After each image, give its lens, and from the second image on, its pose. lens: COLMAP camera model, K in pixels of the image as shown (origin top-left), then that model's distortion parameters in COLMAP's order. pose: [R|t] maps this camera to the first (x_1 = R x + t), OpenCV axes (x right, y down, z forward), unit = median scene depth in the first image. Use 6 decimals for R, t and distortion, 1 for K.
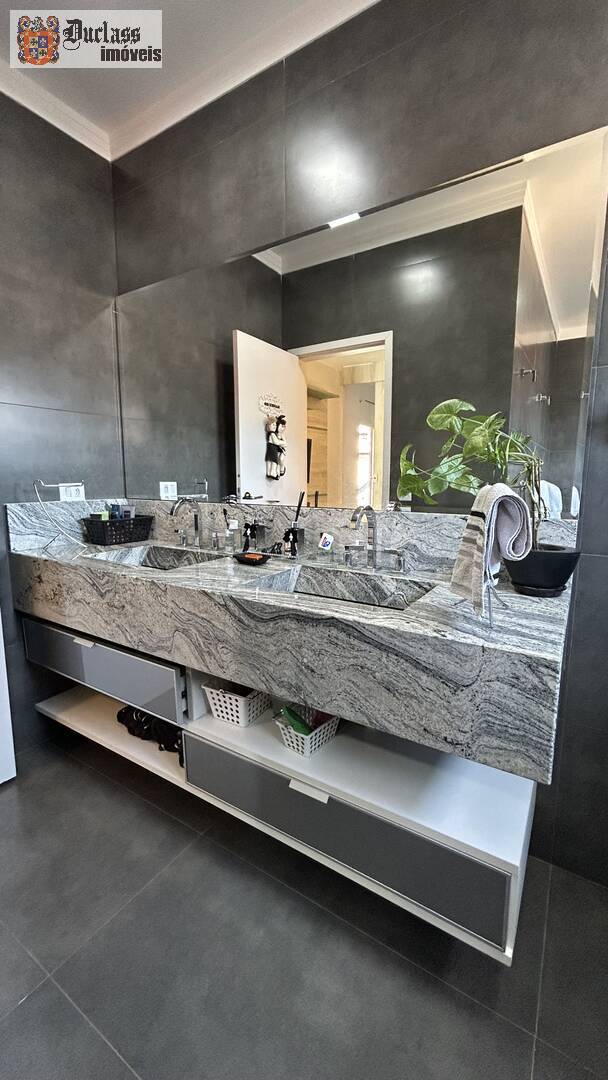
lens RADIAL K [[435.5, 0, 316.2], [0, 435.5, 545.5], [0, 0, 1]] dist [-0.001566, 0.000078]
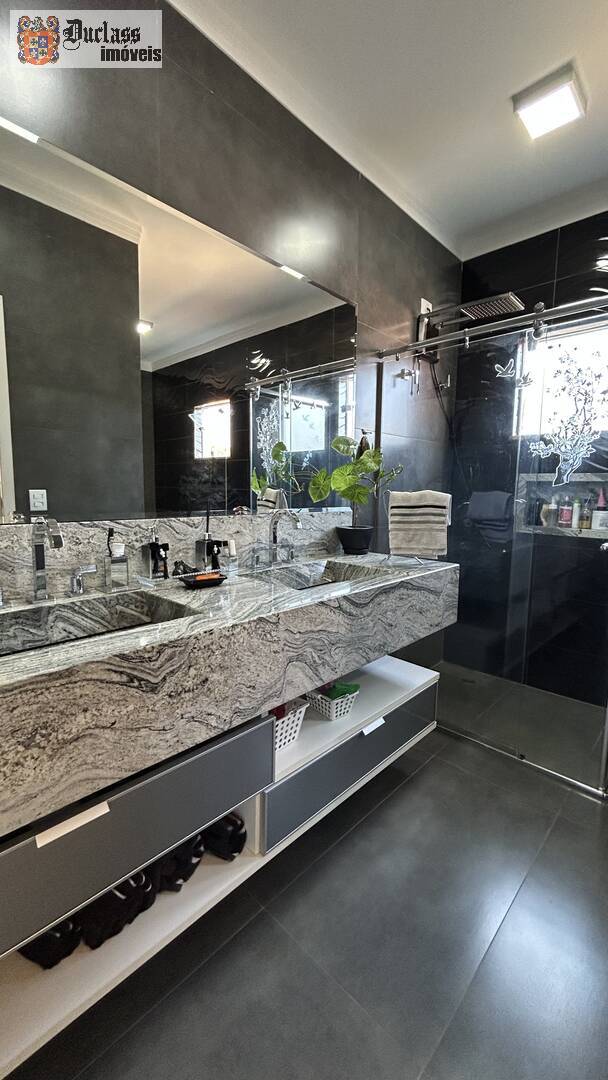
lens RADIAL K [[436.4, 0, 306.4], [0, 436.4, 538.8], [0, 0, 1]] dist [-0.004269, 0.002537]
pose [[0.206010, -0.113323, 0.971966, -1.022378], [0.137178, 0.986808, 0.085978, -0.105355], [-0.968887, 0.115620, 0.218837, 0.681218]]
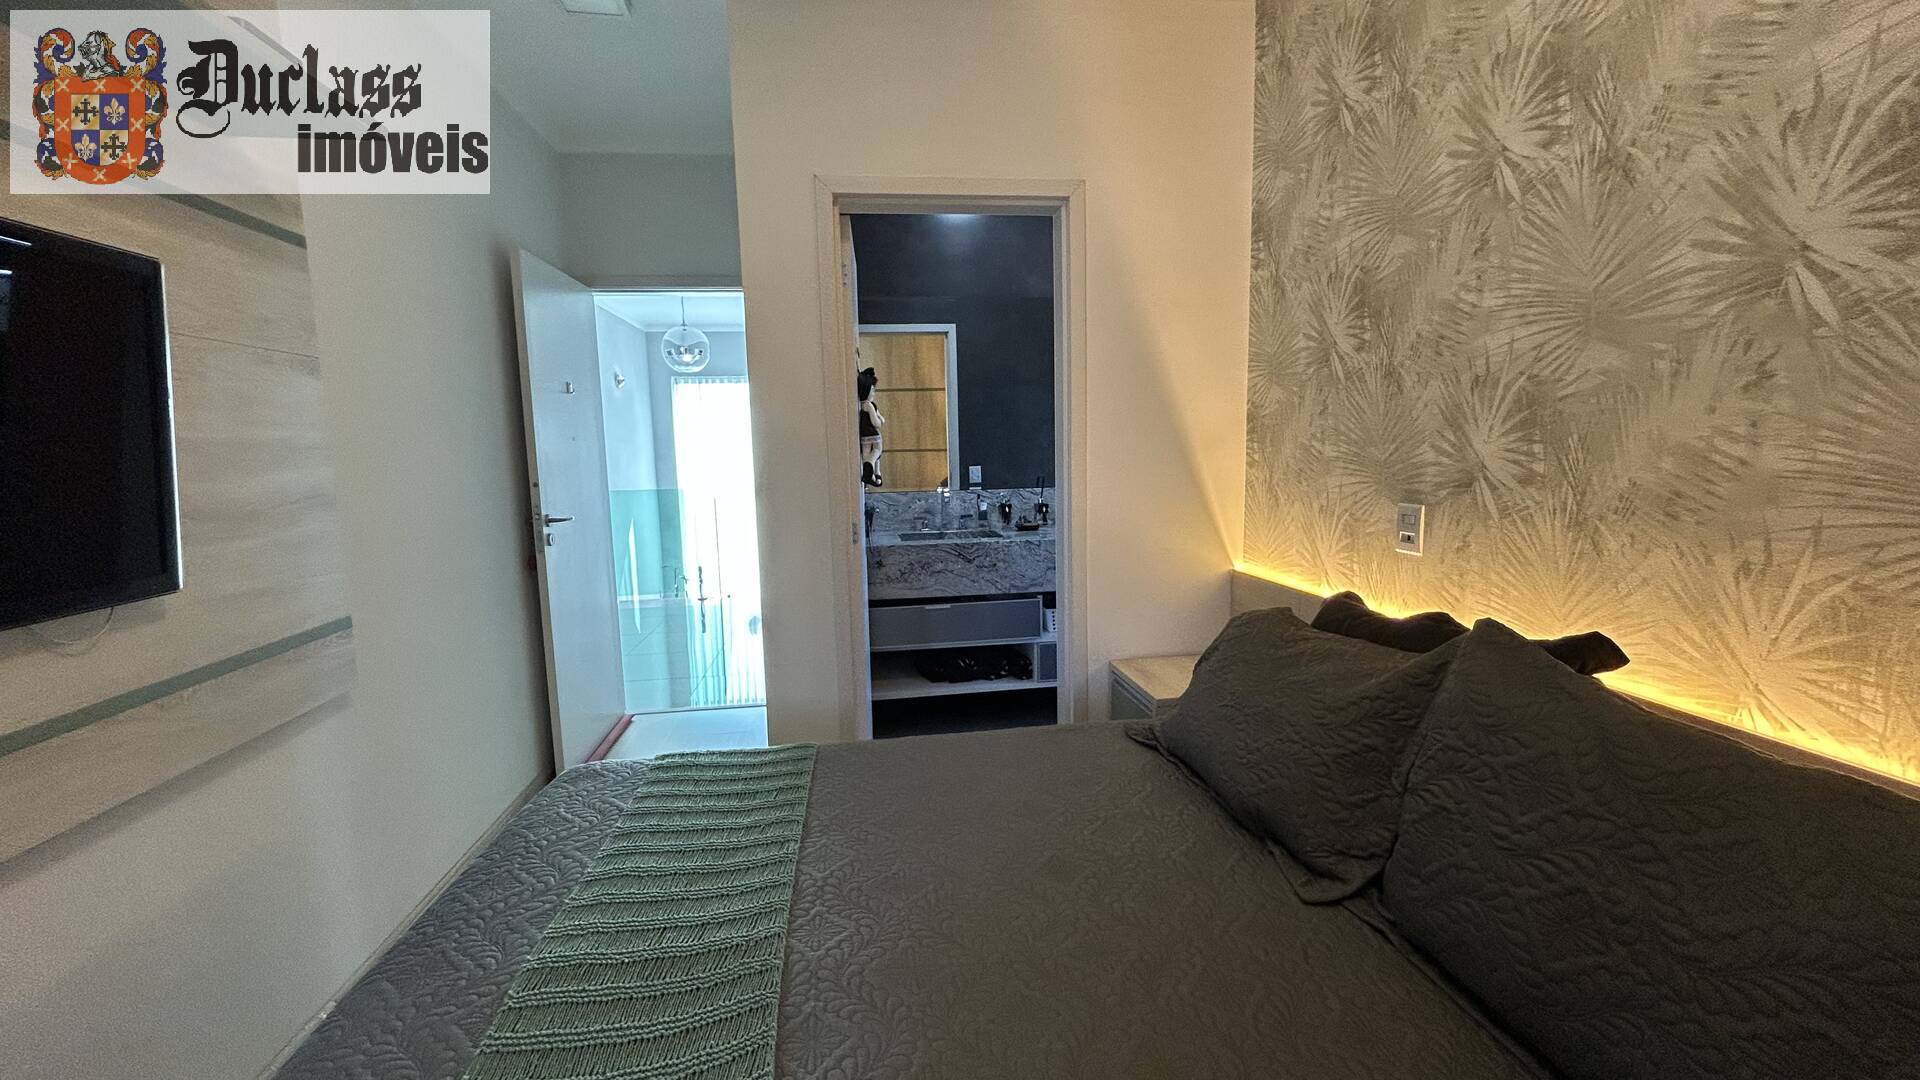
lens RADIAL K [[775.8, 0, 960.0], [0, 775.8, 540.0], [0, 0, 1]] dist [-0.004269, 0.002537]
pose [[0.770268, -0.103281, 0.629302, -2.083953], [0.123521, 0.992273, 0.011663, 0.018418], [-0.625644, 0.068749, 0.777073, -0.871608]]
